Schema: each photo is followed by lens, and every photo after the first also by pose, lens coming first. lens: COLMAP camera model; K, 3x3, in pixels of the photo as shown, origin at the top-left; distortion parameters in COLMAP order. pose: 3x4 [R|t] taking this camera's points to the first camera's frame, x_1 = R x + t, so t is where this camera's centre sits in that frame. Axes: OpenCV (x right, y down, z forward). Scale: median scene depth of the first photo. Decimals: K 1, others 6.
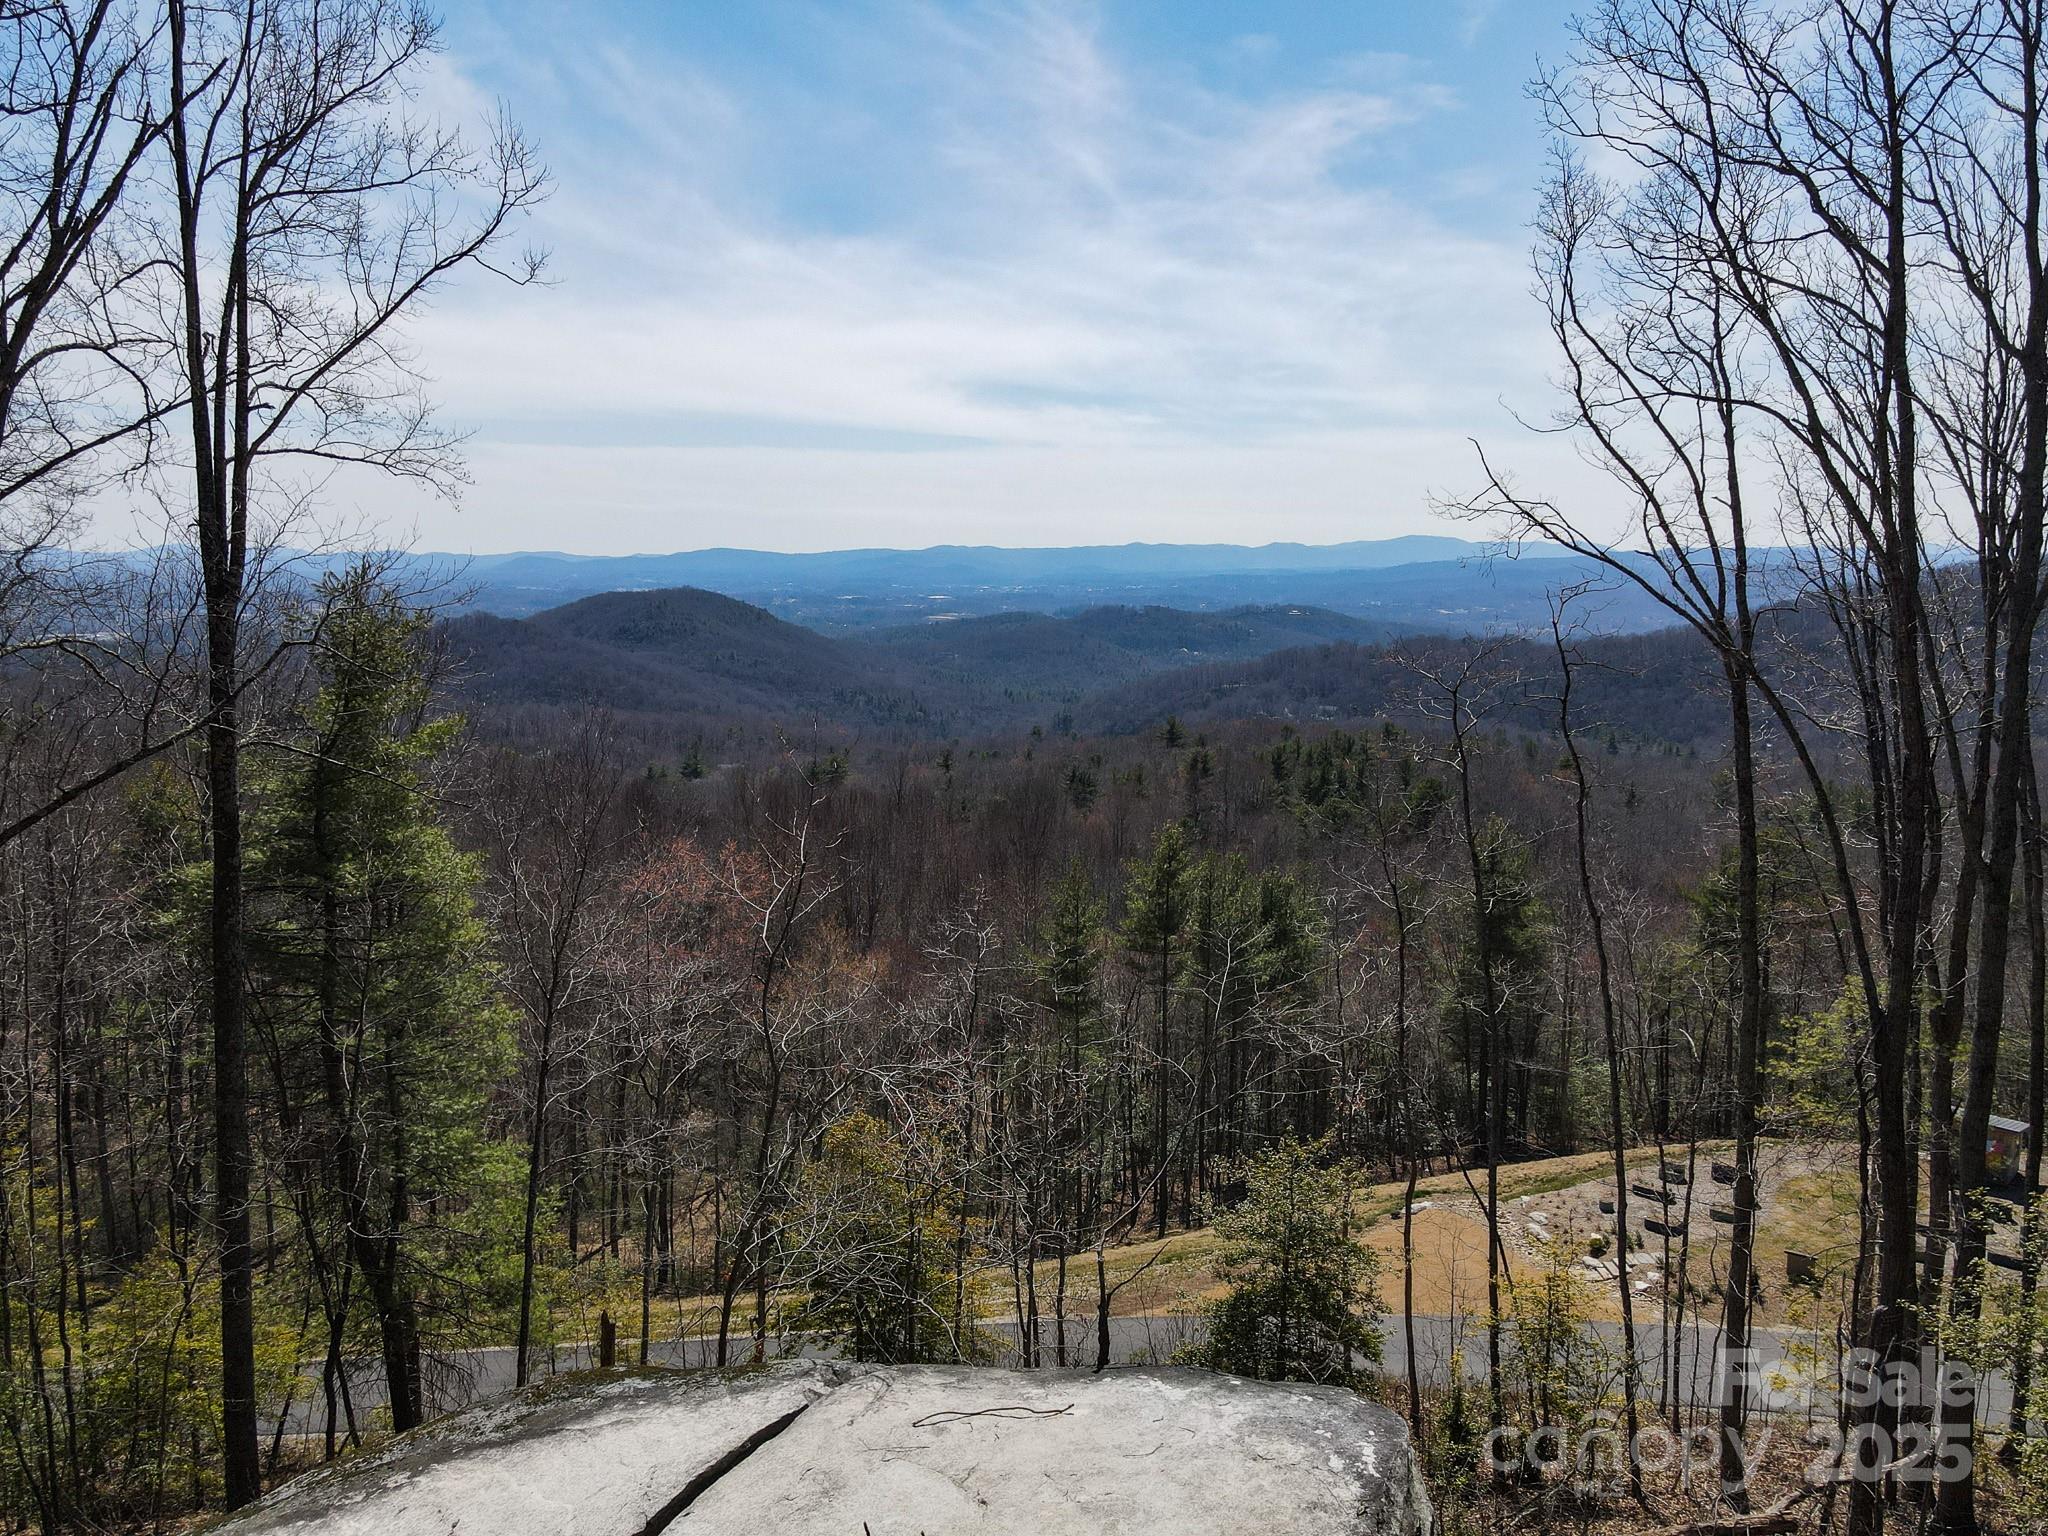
lens RADIAL K [[1459.7, 0, 1029.5], [0, 1459.7, 763.1], [0, 0, 1]] dist [-0.002187, -0.003914]
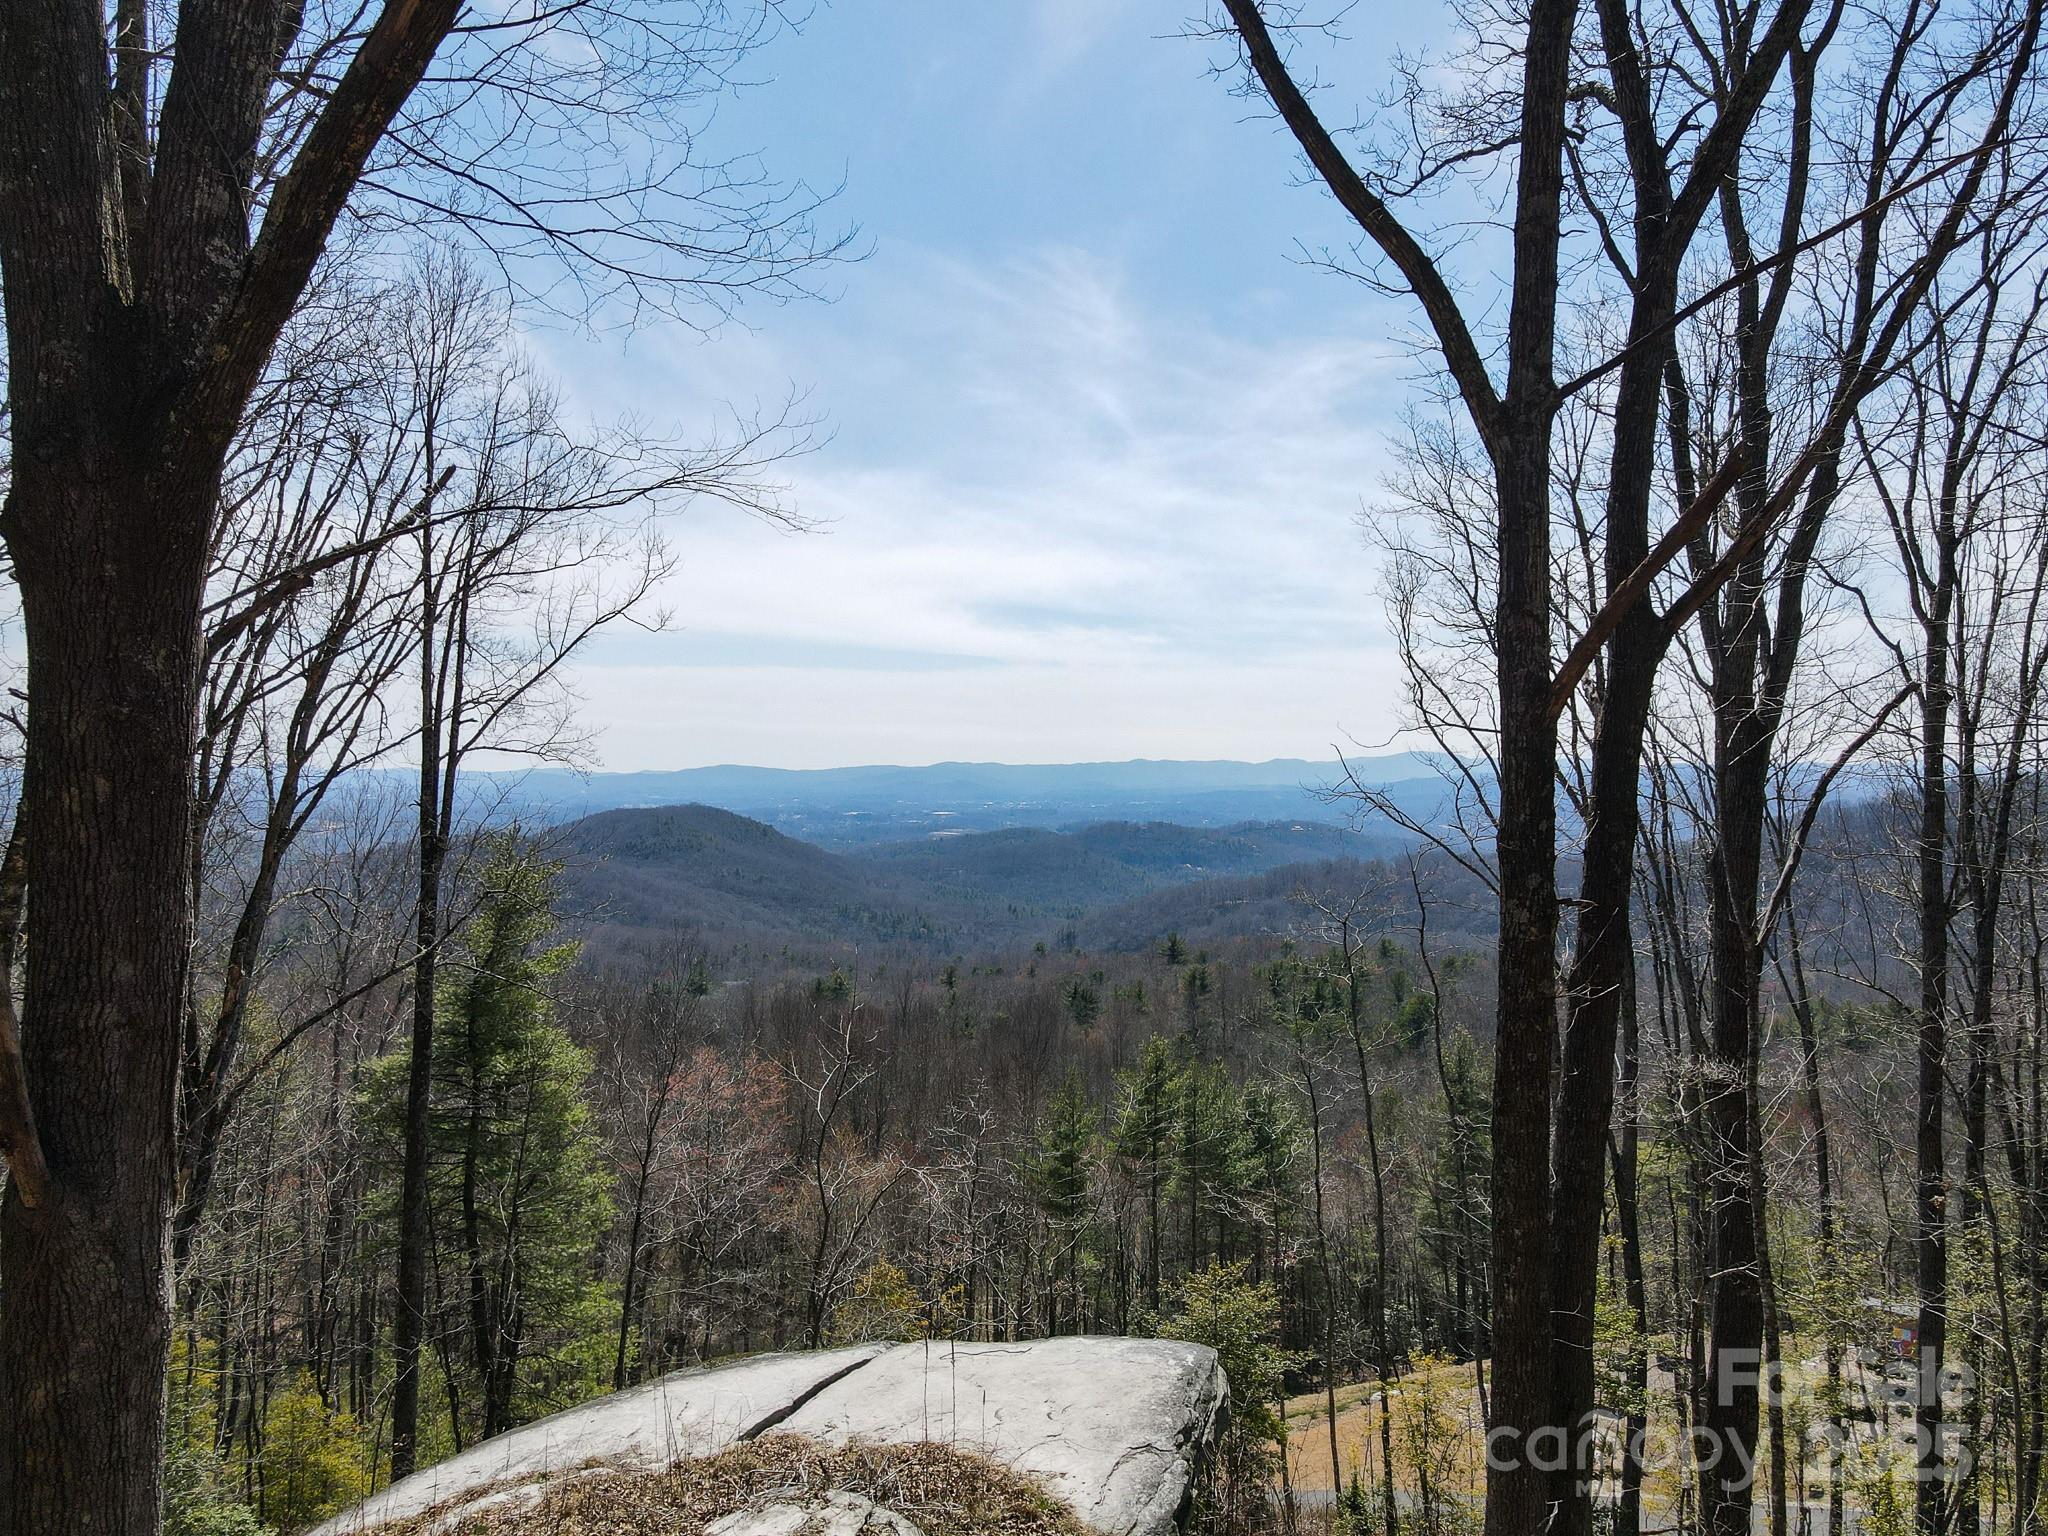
lens RADIAL K [[1459.7, 0, 1029.5], [0, 1459.7, 763.1], [0, 0, 1]] dist [-0.002187, -0.003914]
pose [[0.999996, -0.000573, -0.002788, 0.014008], [0.000157, 0.989145, -0.146941, 0.001477], [0.002842, 0.146940, 0.989141, -0.352801]]
